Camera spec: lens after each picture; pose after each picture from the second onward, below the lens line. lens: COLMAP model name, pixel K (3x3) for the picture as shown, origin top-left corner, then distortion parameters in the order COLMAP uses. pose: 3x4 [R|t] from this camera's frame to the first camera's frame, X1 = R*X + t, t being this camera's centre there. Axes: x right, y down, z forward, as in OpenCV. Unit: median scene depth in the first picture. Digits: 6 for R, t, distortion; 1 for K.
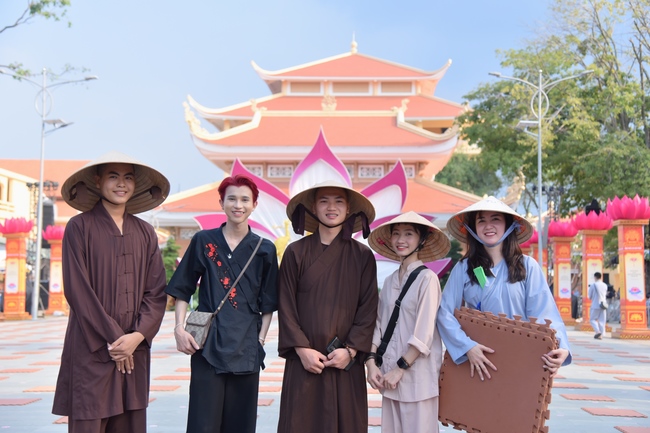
lens RADIAL K [[941.4, 0, 329.5], [0, 941.4, 216.5], [0, 0, 1]] dist [0.275860, 0.010921]
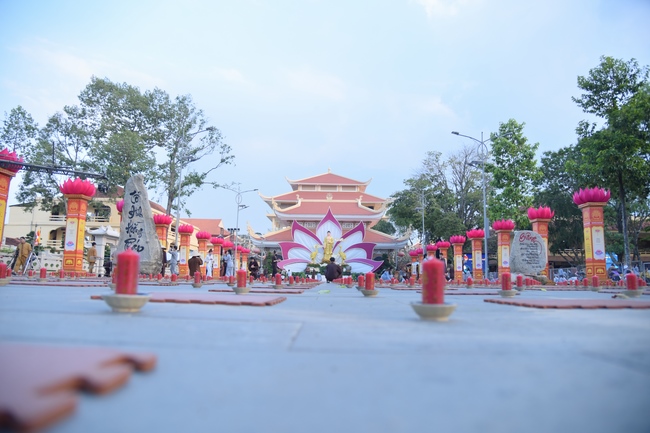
lens RADIAL K [[444.7, 0, 325.0], [0, 444.7, 216.5], [0, 0, 1]] dist [-0.098867, 0.051404]
pose [[0.999279, 0.010900, 0.036375, -0.071445], [-0.008473, 0.997769, -0.066217, 0.007445], [-0.037016, 0.065861, 0.997142, -0.162551]]
